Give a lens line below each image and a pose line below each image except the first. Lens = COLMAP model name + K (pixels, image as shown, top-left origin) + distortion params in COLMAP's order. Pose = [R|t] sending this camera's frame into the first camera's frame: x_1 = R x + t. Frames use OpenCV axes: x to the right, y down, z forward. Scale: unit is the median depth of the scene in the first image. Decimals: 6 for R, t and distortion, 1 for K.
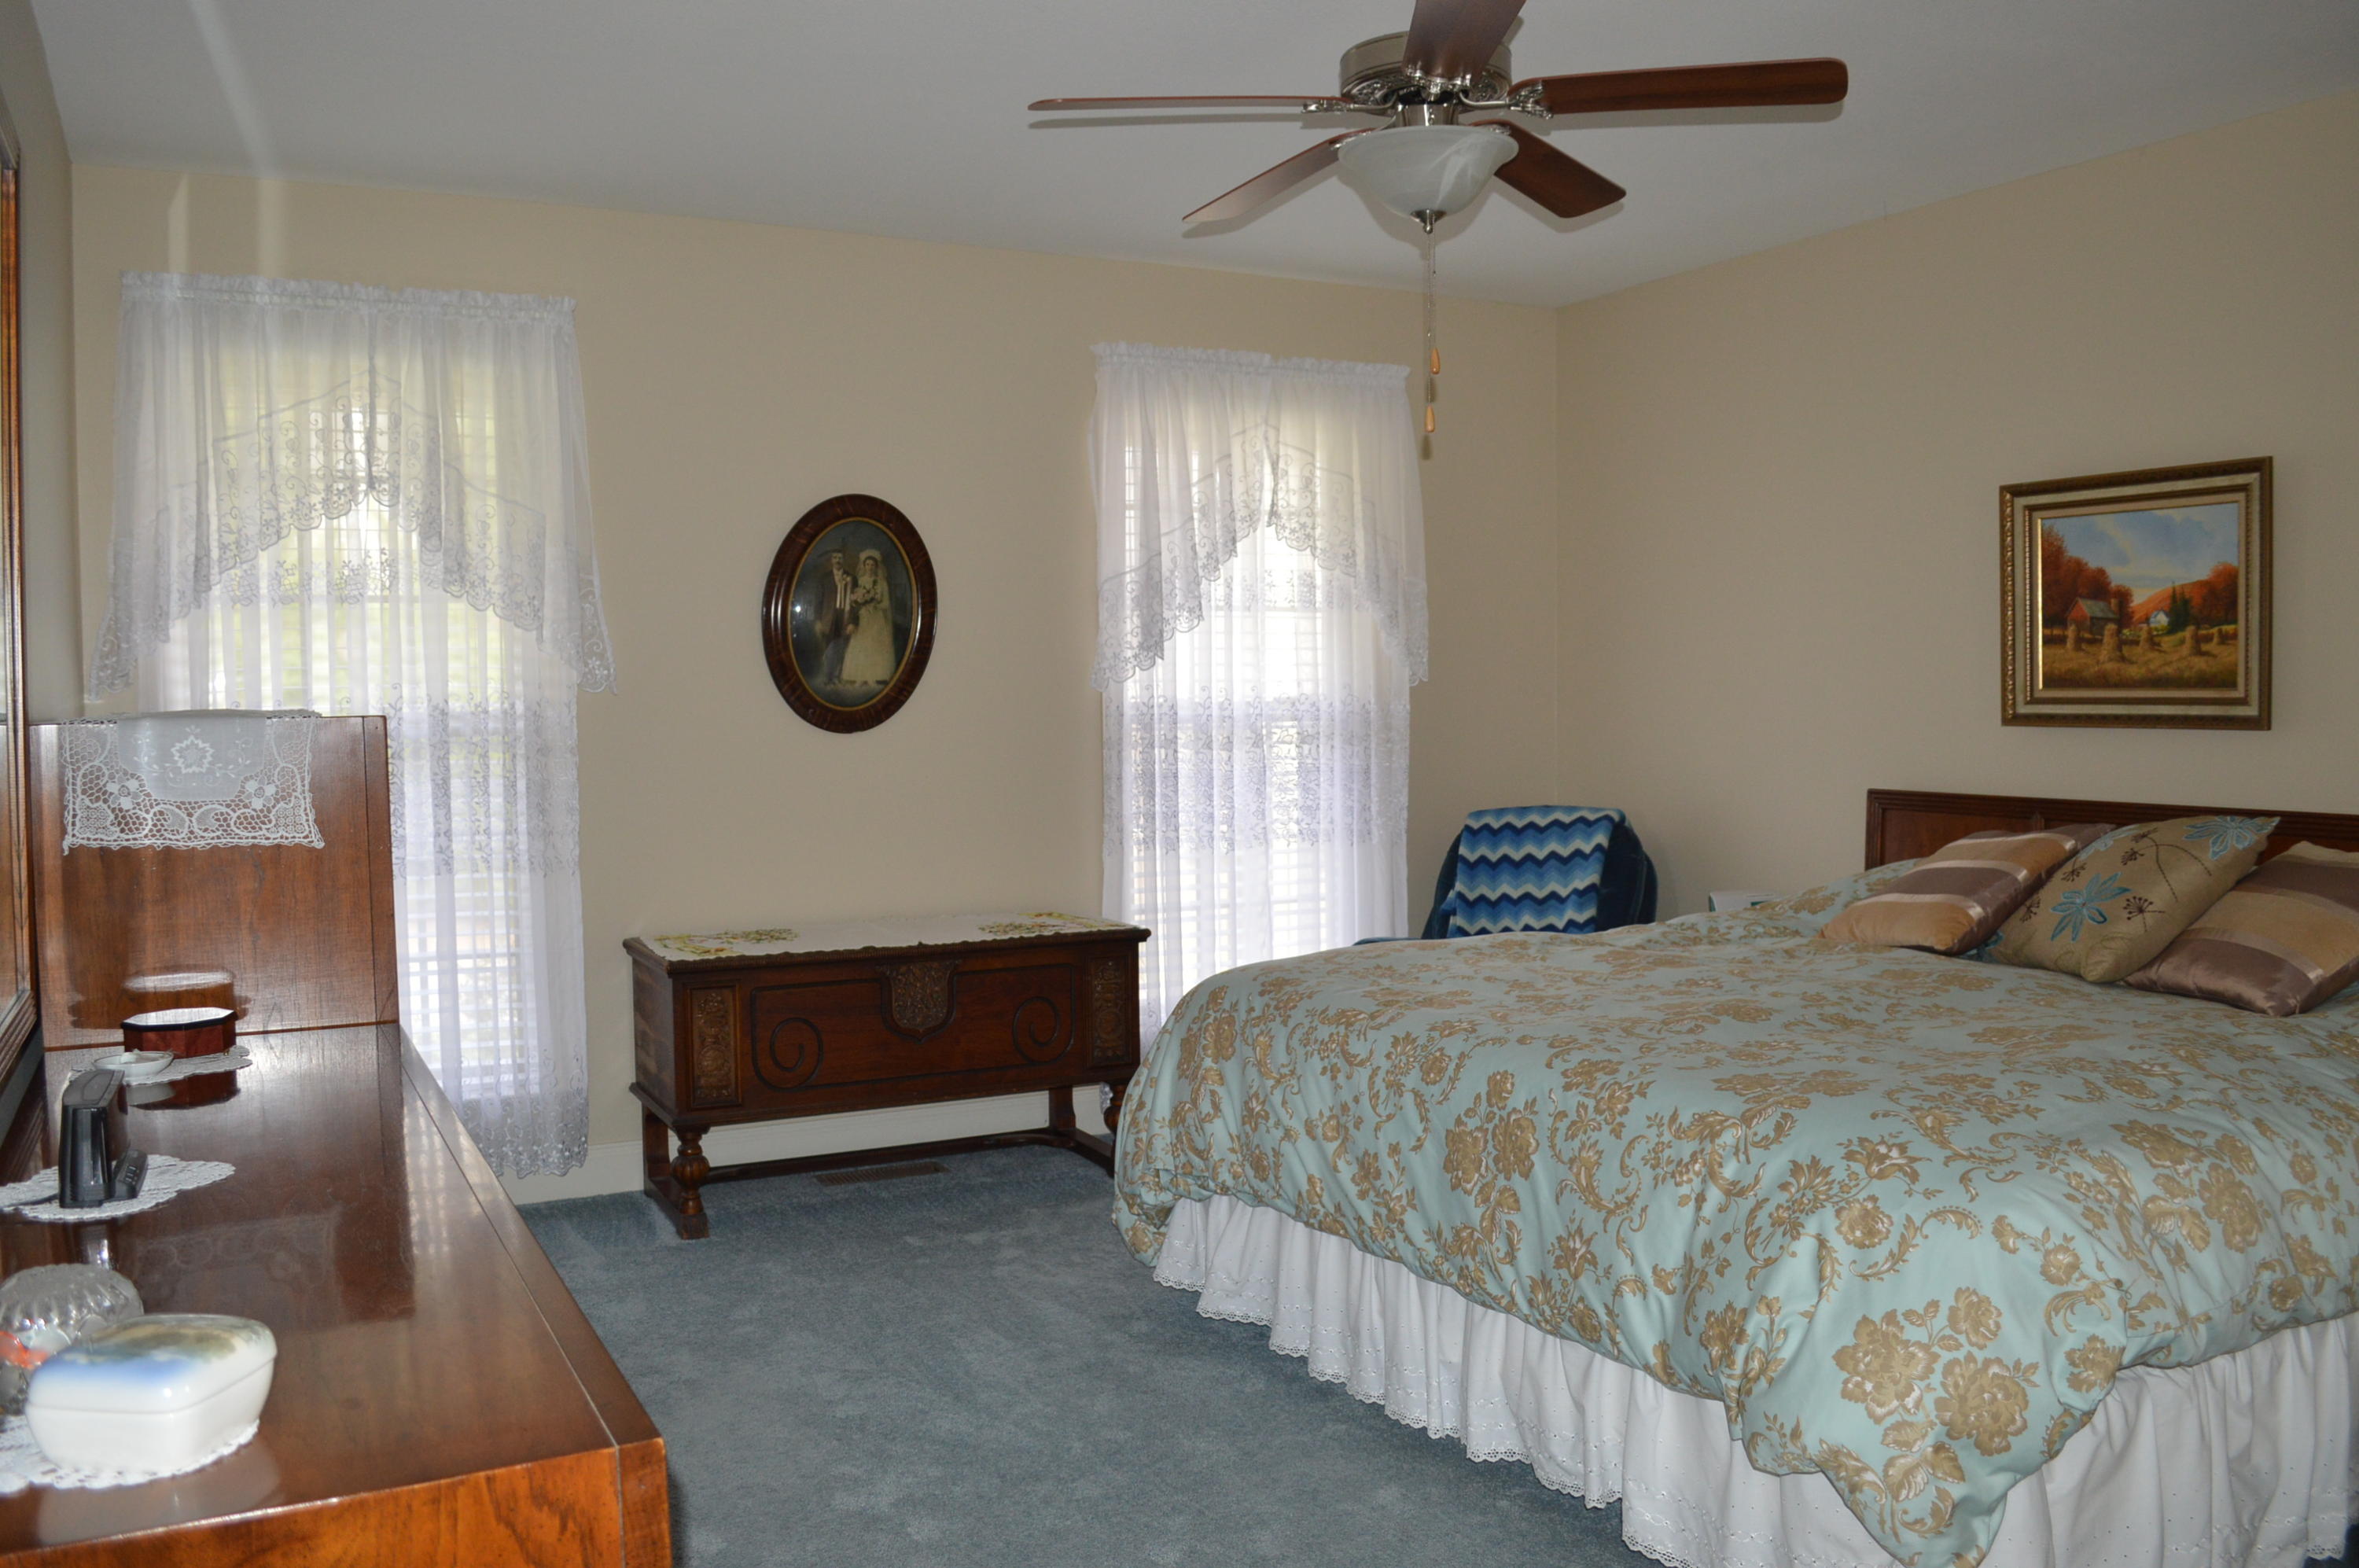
lens RADIAL K [[1891.8, 0, 1166.1], [0, 1891.8, 795.9], [0, 0, 1]] dist [-0.083263, 0.016061]
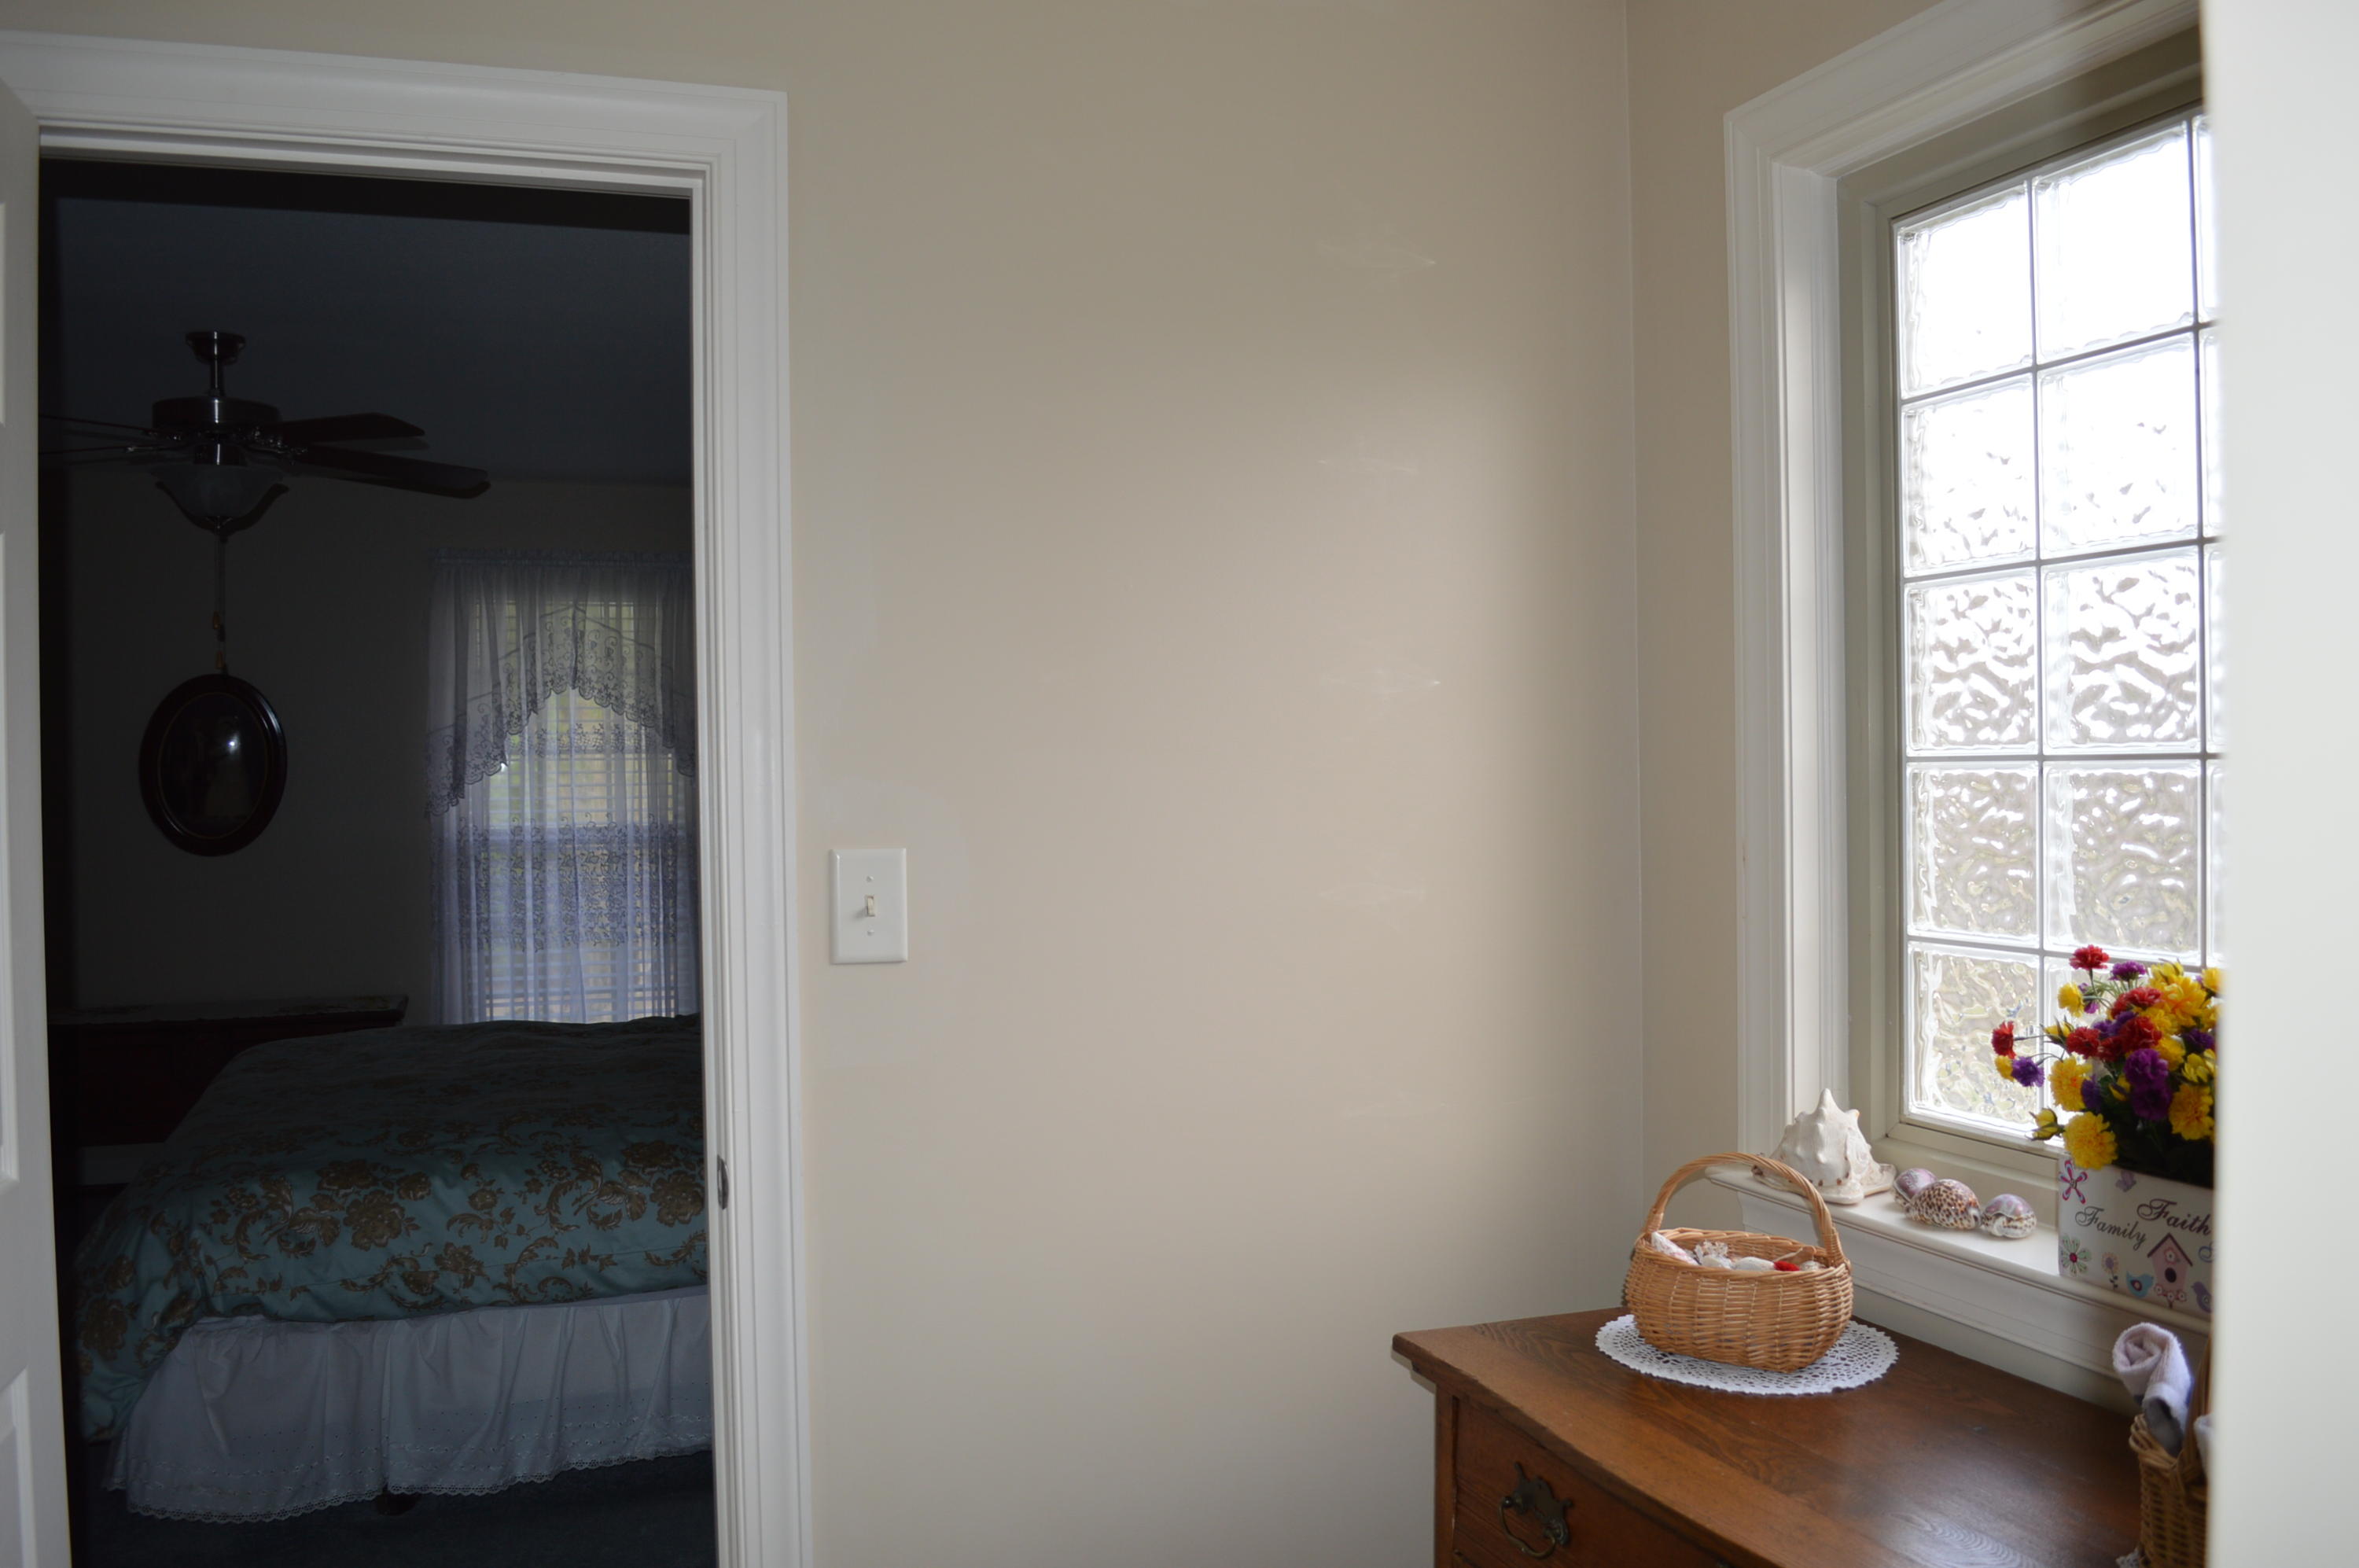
lens RADIAL K [[1891.8, 0, 1166.1], [0, 1891.8, 795.9], [0, 0, 1]] dist [-0.083263, 0.016061]
pose [[0.992182, -0.001862, -0.124786, 0.657051], [-0.002894, 0.999277, -0.037922, -0.028736], [0.124766, 0.037986, 0.991459, -0.192919]]
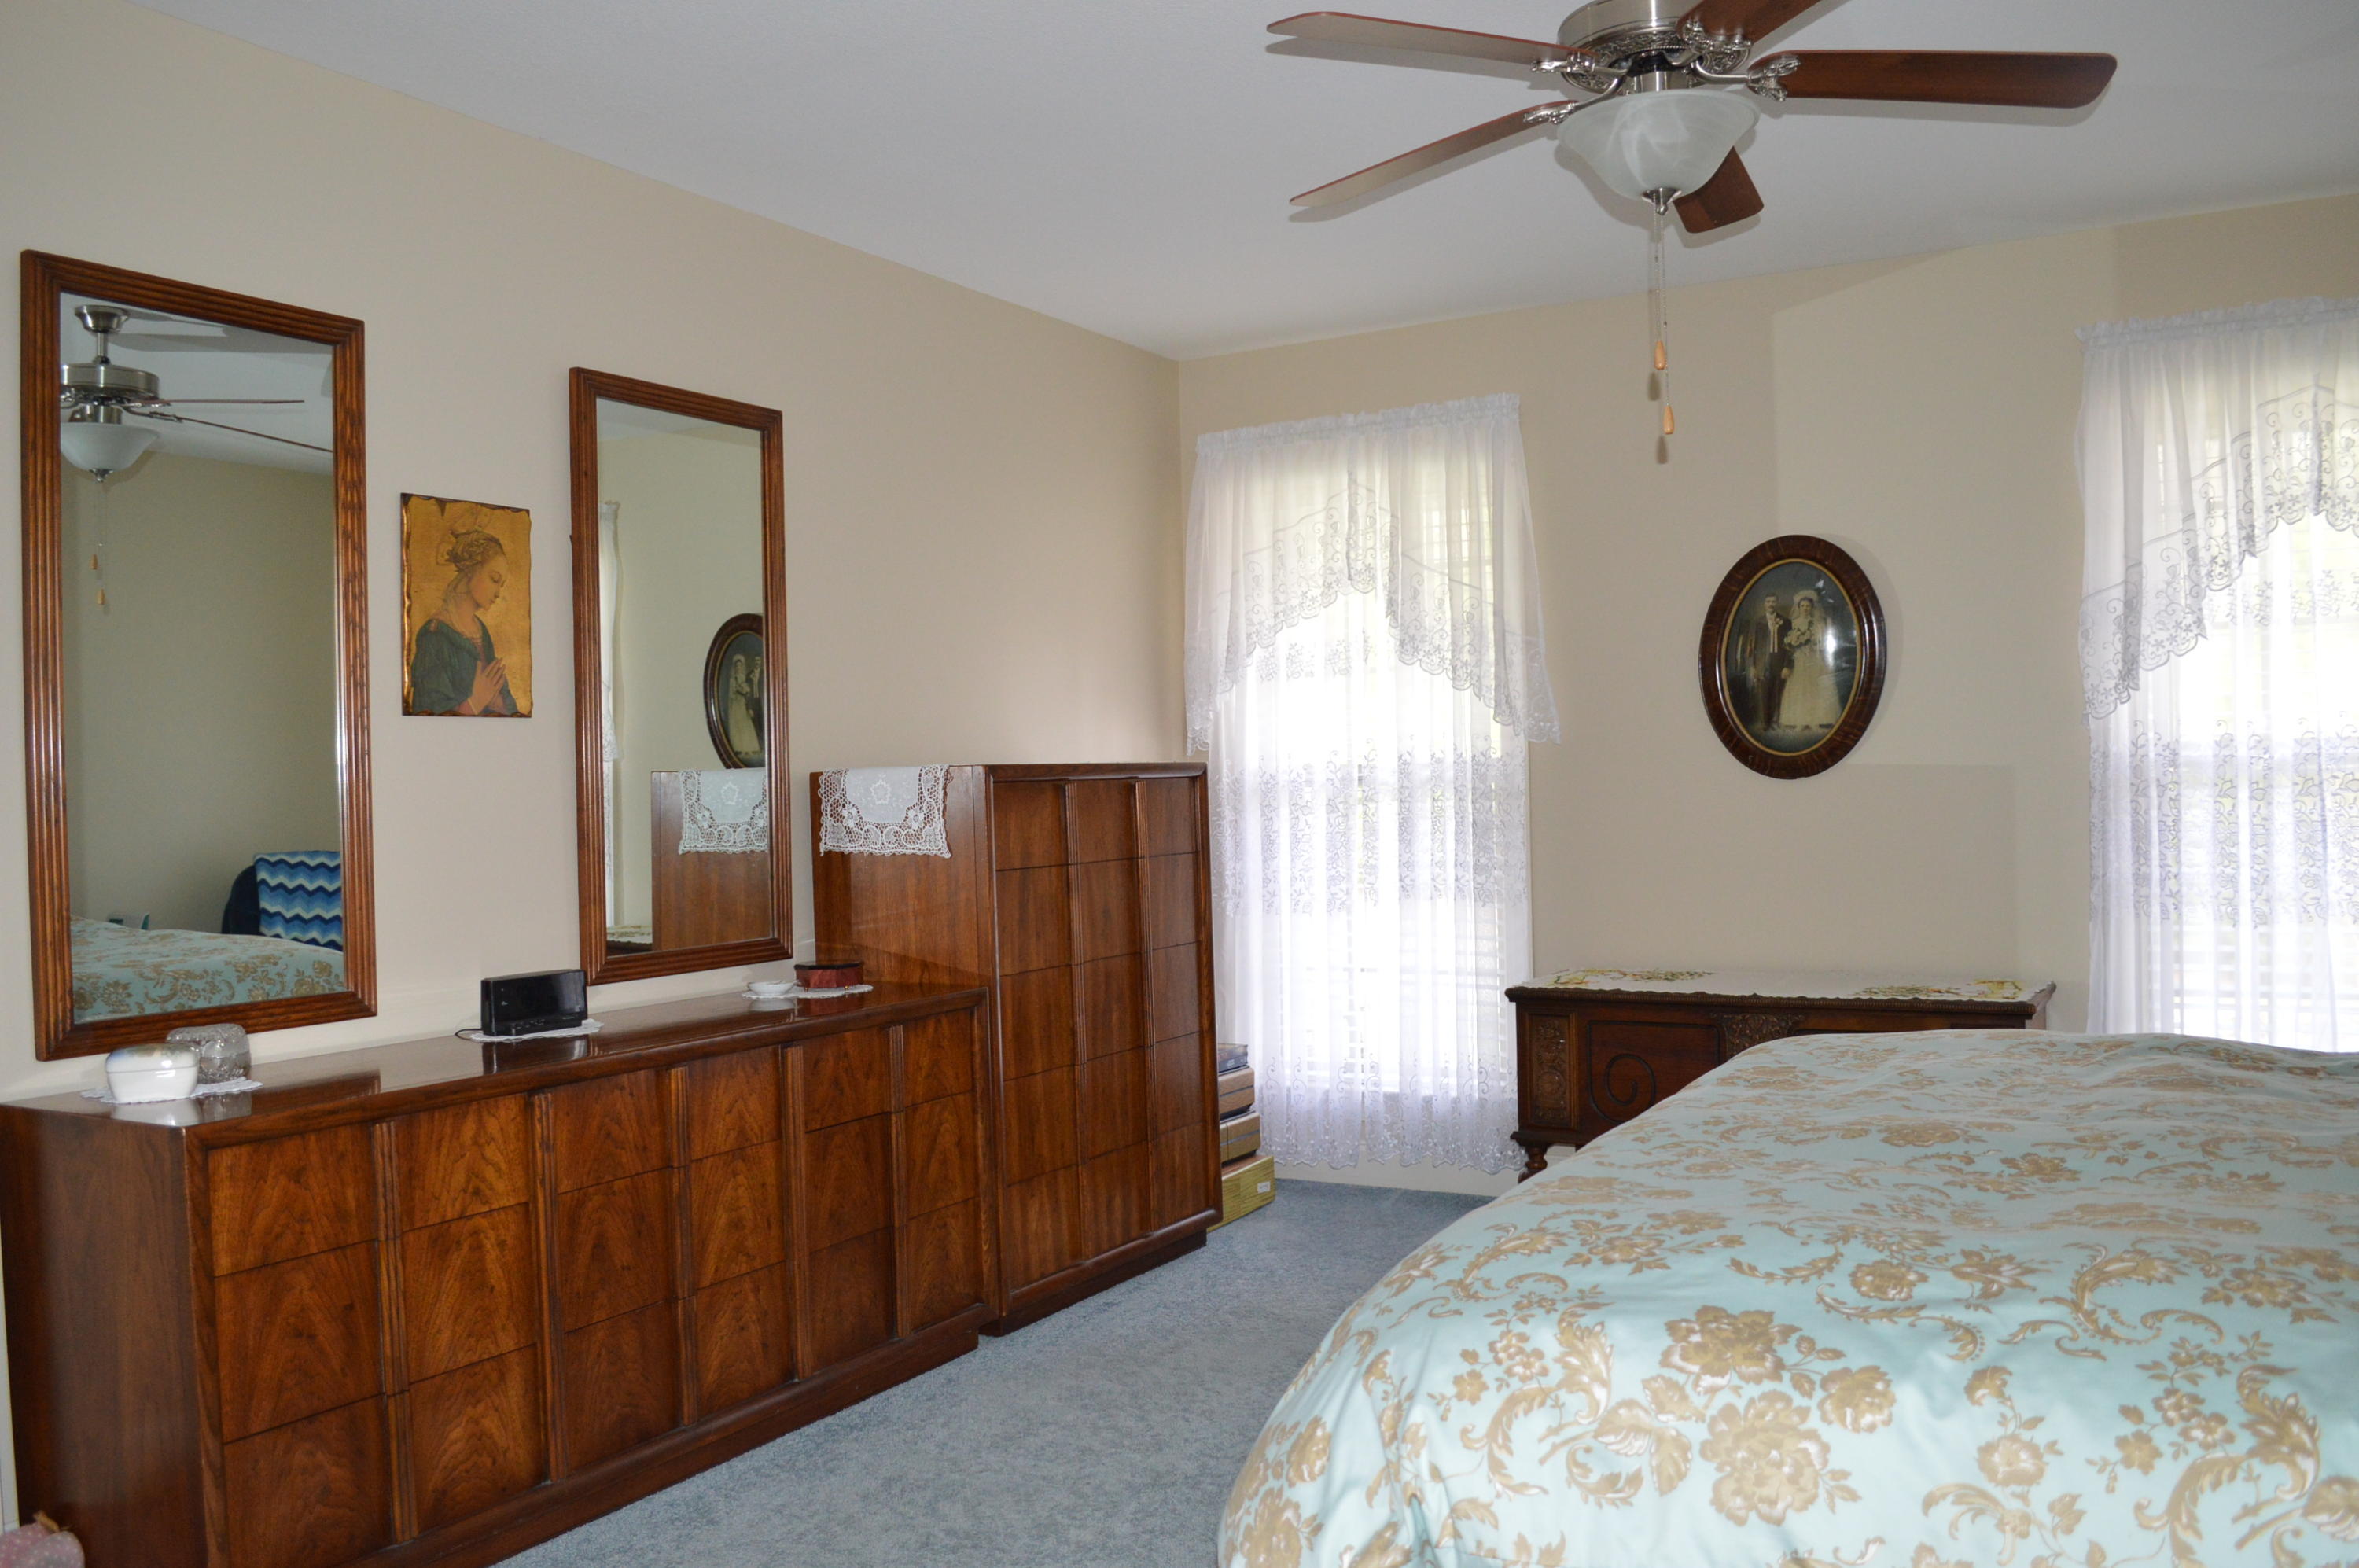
lens RADIAL K [[1891.8, 0, 1166.1], [0, 1891.8, 795.9], [0, 0, 1]] dist [-0.083263, 0.016061]
pose [[0.535665, 0.000828, -0.844430, 0.486844], [-0.026794, 0.999513, -0.016016, -0.000349], [0.844005, 0.031205, 0.535427, 0.209982]]
